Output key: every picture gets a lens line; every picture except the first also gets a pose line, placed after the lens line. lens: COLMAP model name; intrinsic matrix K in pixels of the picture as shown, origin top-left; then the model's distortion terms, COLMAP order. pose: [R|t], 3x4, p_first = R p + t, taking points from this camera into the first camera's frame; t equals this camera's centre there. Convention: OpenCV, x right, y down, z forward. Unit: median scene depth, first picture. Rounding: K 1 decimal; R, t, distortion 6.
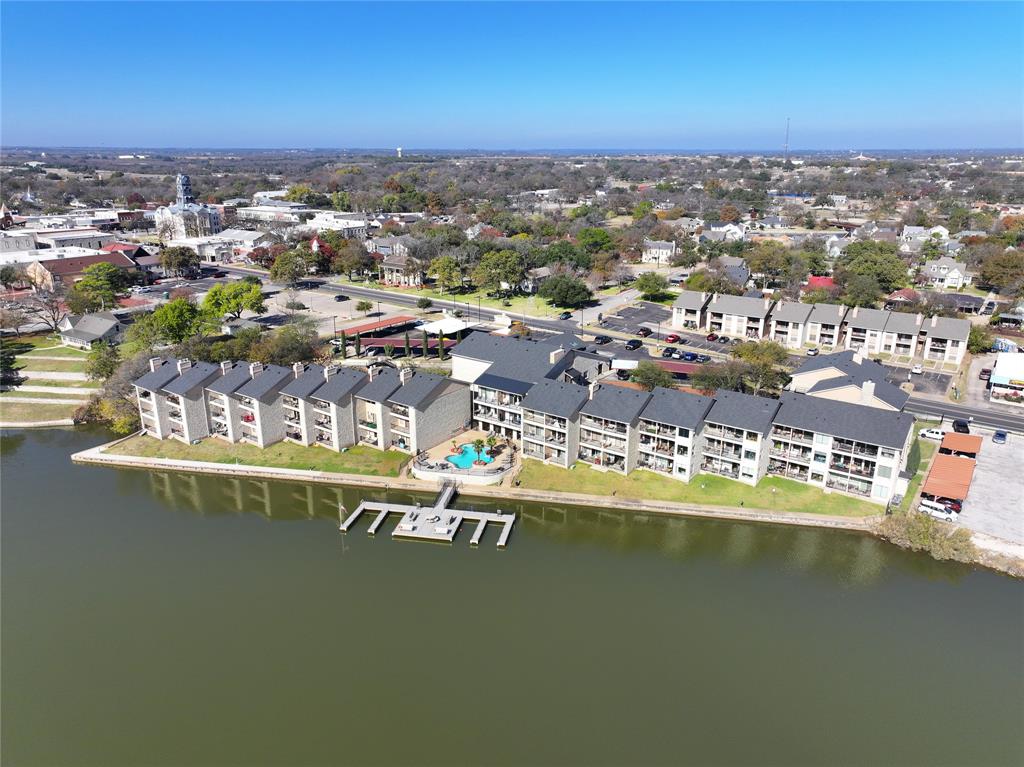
lens RADIAL K [[719.8, 0, 512.0], [0, 719.8, 383.5], [0, 0, 1]] dist [0.021523, 0.000113]
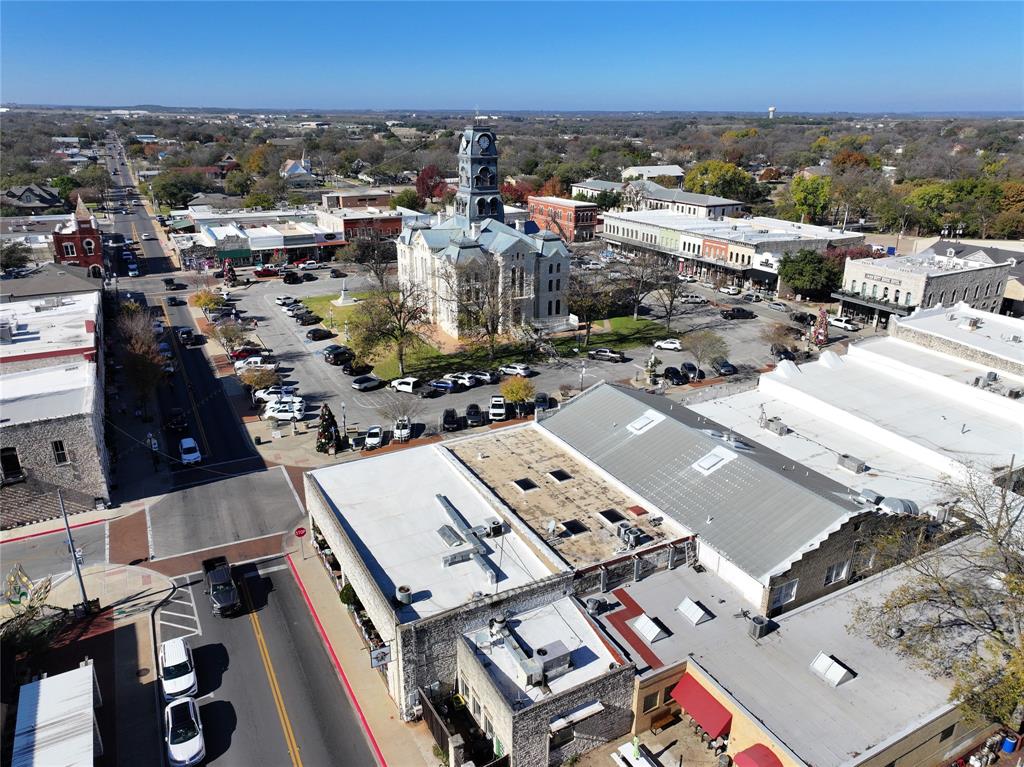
lens RADIAL K [[719.8, 0, 512.0], [0, 719.8, 383.5], [0, 0, 1]] dist [0.021523, 0.000113]
pose [[0.905106, 0.155825, -0.395603, -0.183531], [-0.138058, 0.987716, 0.073189, -0.124800], [0.402148, -0.011628, 0.915501, 0.438999]]
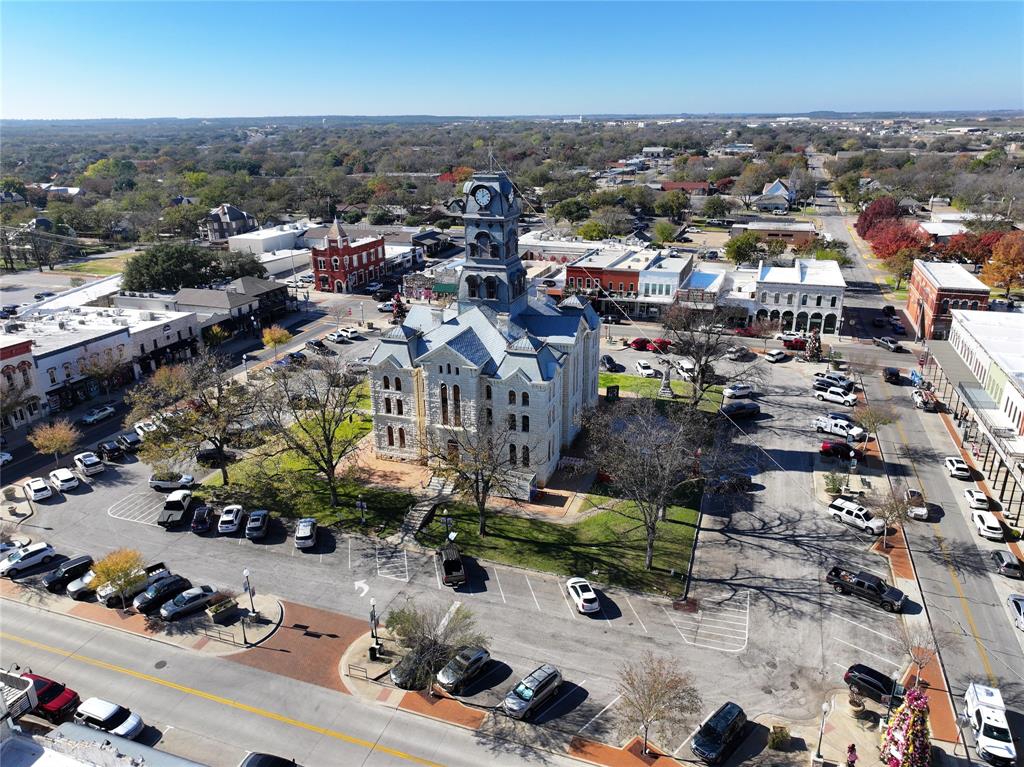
lens RADIAL K [[719.8, 0, 512.0], [0, 719.8, 383.5], [0, 0, 1]] dist [0.021523, 0.000113]
pose [[0.291389, 0.329618, -0.898022, -0.143714], [-0.287303, 0.925576, 0.246508, -0.176691], [0.912441, 0.186175, 0.364403, 0.578543]]
